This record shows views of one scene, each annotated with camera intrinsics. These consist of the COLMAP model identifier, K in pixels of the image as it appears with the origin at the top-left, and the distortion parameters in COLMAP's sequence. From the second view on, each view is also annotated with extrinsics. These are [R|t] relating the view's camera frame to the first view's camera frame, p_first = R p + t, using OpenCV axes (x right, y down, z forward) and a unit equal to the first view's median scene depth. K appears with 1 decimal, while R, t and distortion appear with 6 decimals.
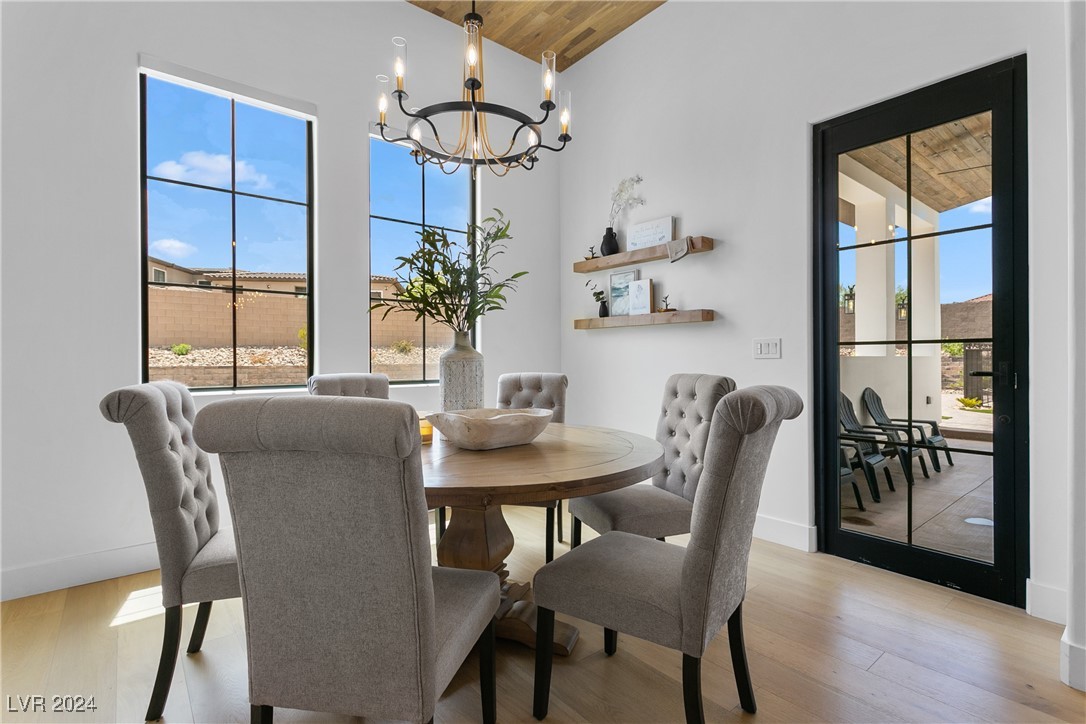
lens RADIAL K [[513.0, 0, 543.0], [0, 513.0, 362.0], [0, 0, 1]] dist [0.000911, 0.000602]
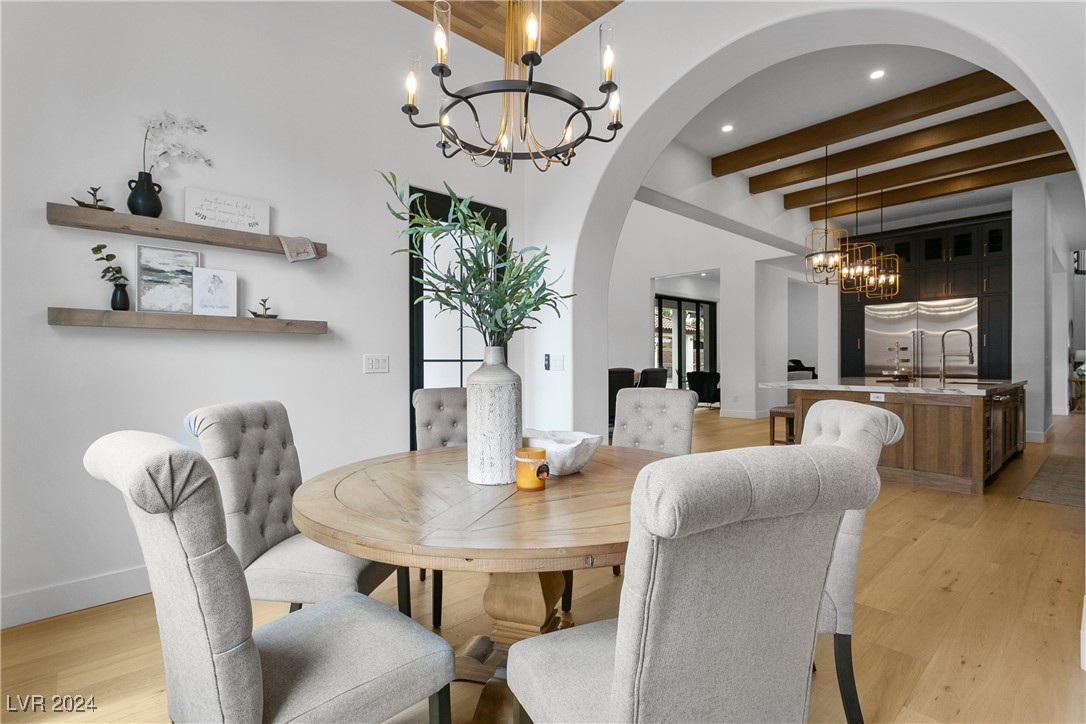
lens RADIAL K [[513.0, 0, 543.0], [0, 513.0, 362.0], [0, 0, 1]] dist [0.000911, 0.000602]
pose [[-0.044529, -0.005296, 0.998994, -0.560048], [0.002573, 0.999982, 0.005416, -0.028776], [-0.999005, 0.002812, -0.044514, 0.556830]]
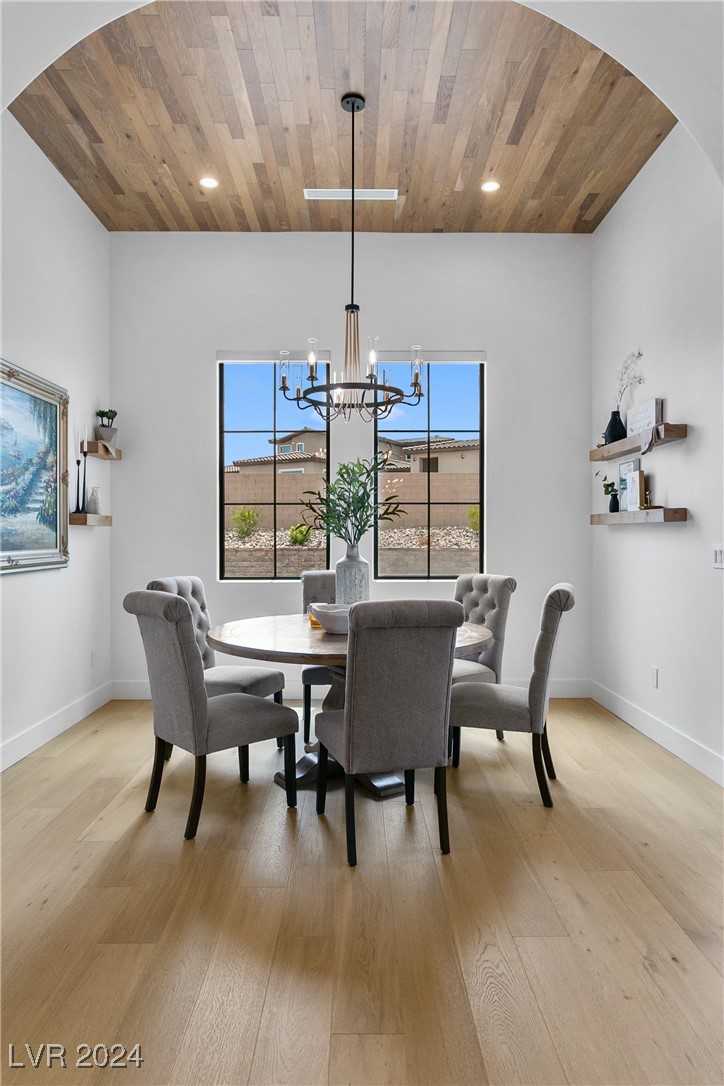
lens RADIAL K [[673.0, 0, 362.0], [0, 673.0, 543.0], [0, 0, 1]] dist [-0.003350, -0.000502]
pose [[0.780462, 0.008156, -0.625150, 0.538082], [-0.004271, 0.999961, 0.007713, -0.044166], [0.625188, -0.003349, 0.780467, -0.182560]]
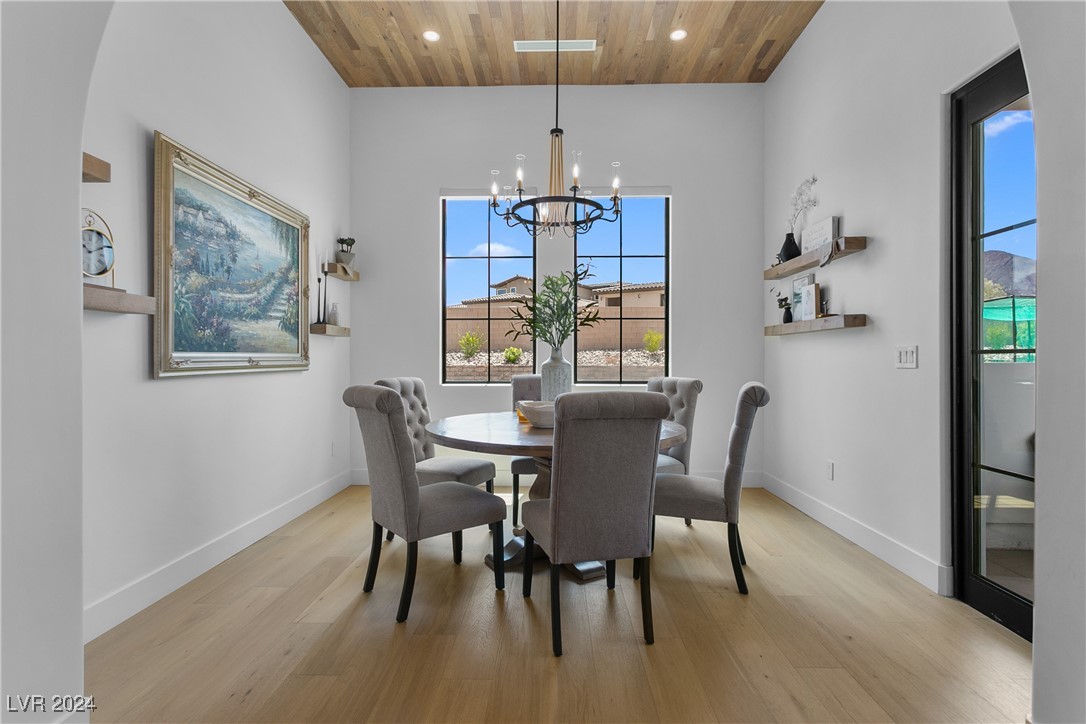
lens RADIAL K [[513.1, 0, 543.0], [0, 513.1, 362.0], [0, 0, 1]] dist [0.003727, 0.000493]
pose [[0.758824, 0.006173, -0.651266, 0.435359], [-0.006142, 0.999978, 0.002321, -0.012668], [0.651266, 0.002239, 0.758846, -0.066081]]
